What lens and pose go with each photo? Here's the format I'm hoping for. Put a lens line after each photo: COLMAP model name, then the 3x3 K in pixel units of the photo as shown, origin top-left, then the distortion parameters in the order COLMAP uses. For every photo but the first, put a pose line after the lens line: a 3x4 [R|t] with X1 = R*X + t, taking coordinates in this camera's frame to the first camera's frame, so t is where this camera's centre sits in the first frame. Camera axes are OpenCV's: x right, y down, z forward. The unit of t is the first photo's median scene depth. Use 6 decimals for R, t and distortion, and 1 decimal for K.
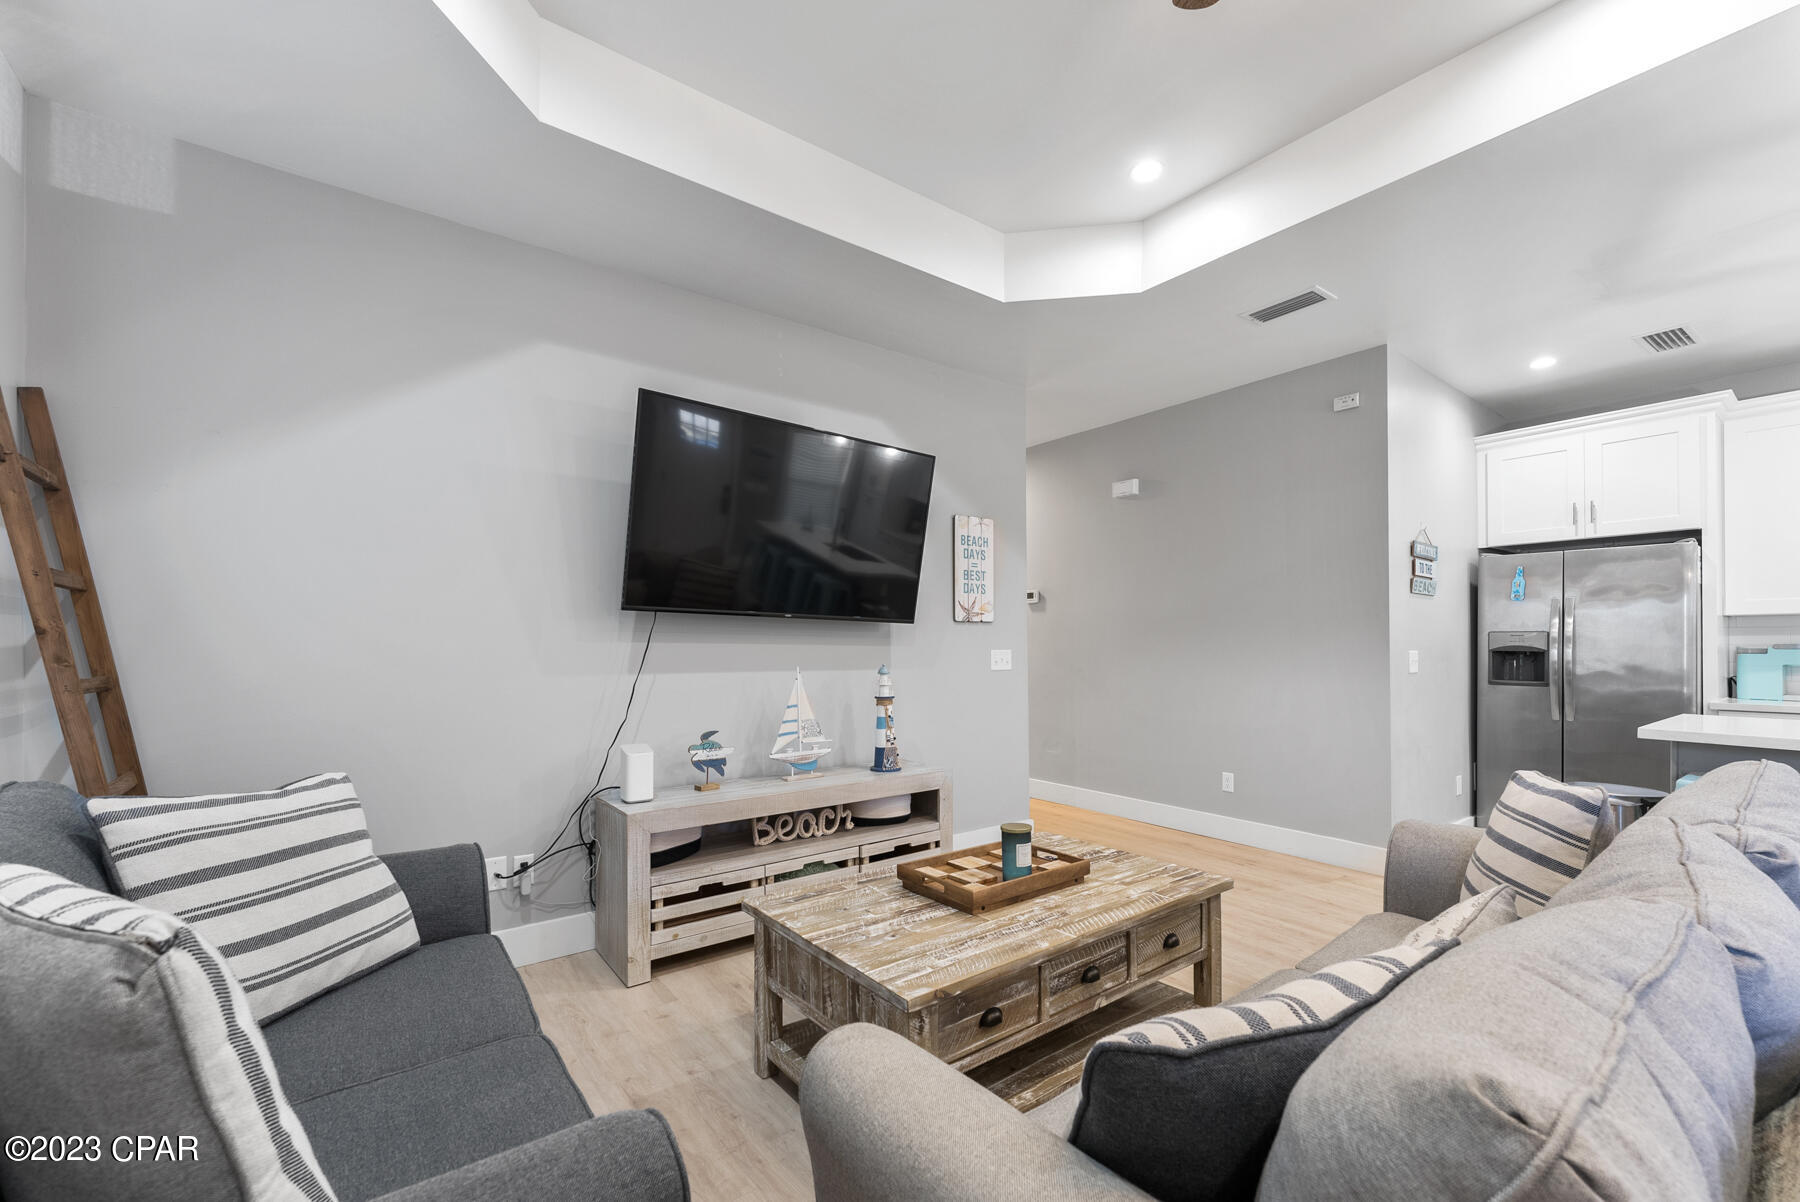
lens RADIAL K [[735.7, 0, 898.6], [0, 735.7, 642.7], [0, 0, 1]] dist [0.001325, 0.000125]
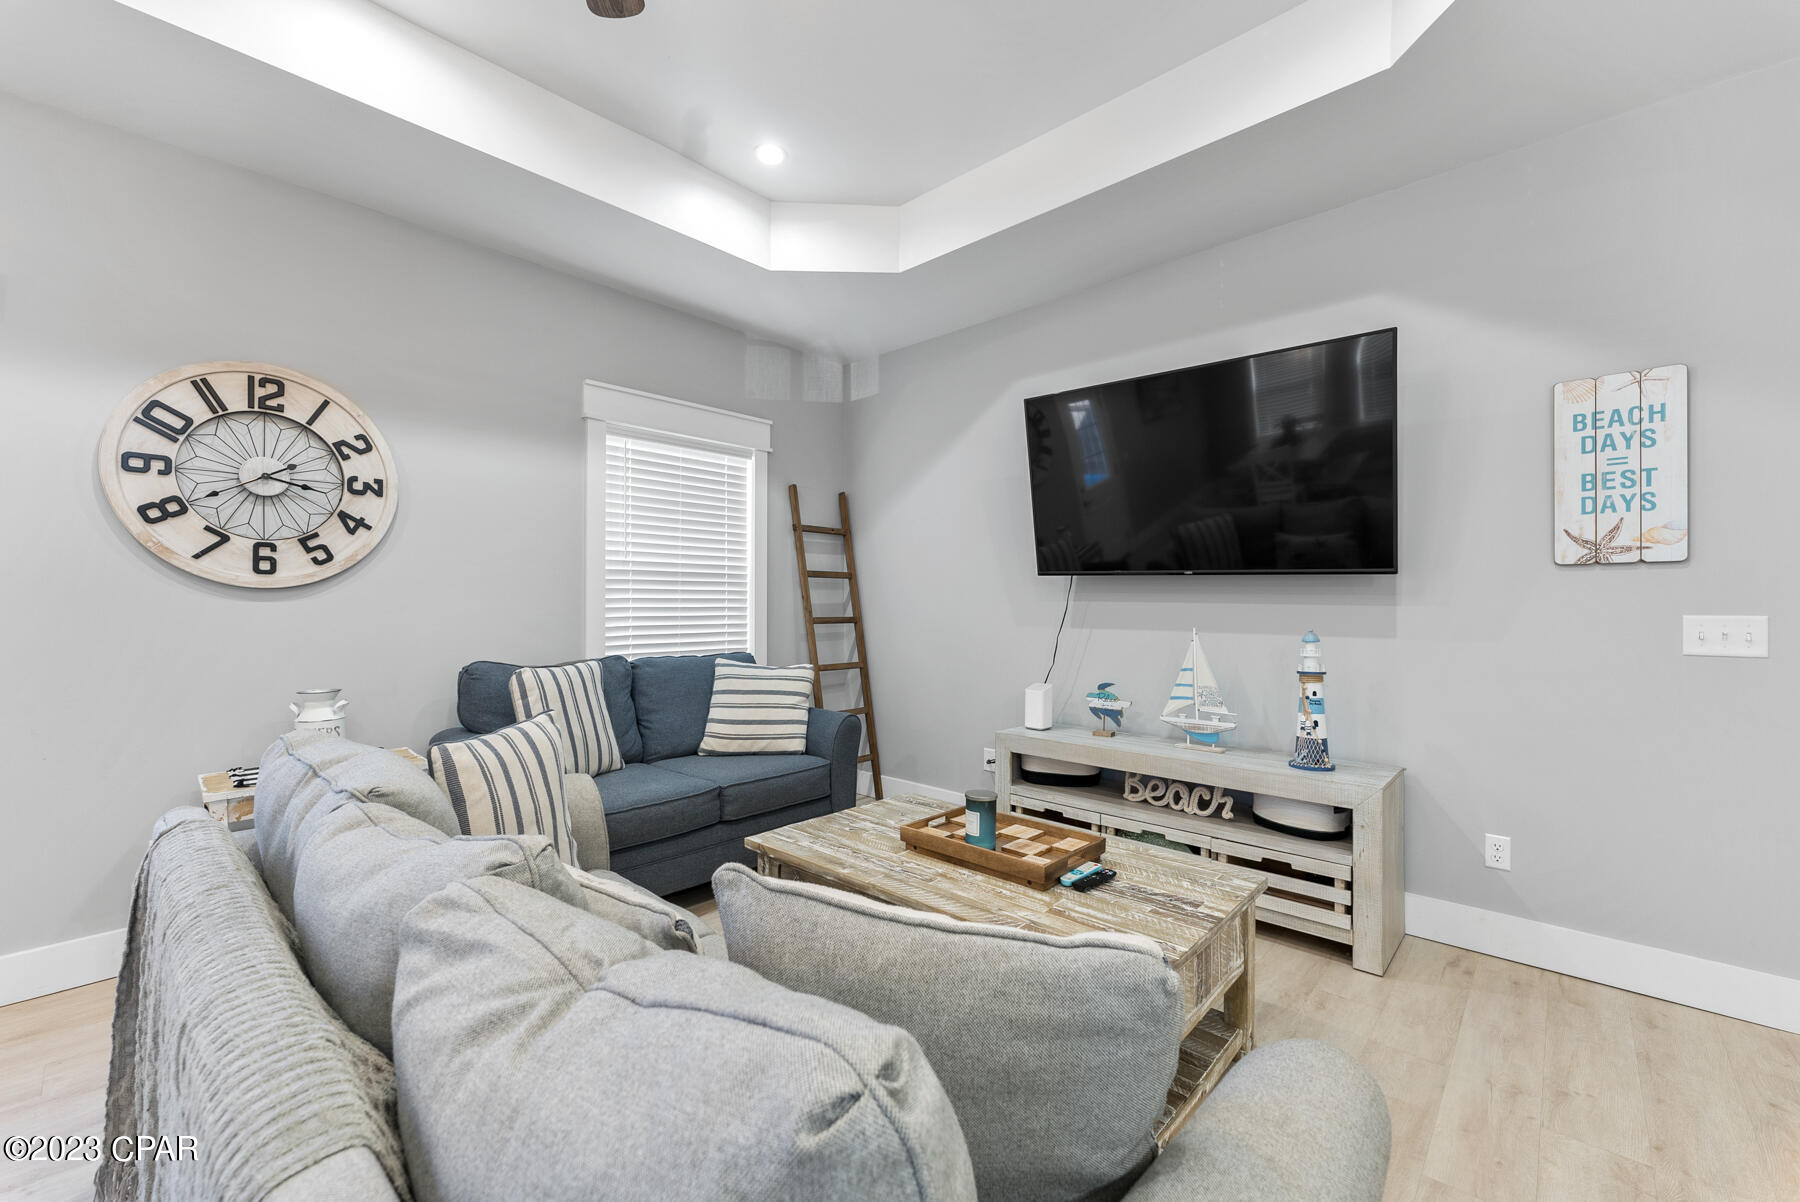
lens RADIAL K [[727.3, 0, 900.9], [0, 727.3, 604.1], [0, 0, 1]] dist [-0.000050, -0.000003]
pose [[0.178220, 0.003295, -0.983985, 0.700560], [0.001686, 0.999992, 0.003654, -0.000711], [0.983989, -0.002311, 0.178213, 0.475612]]
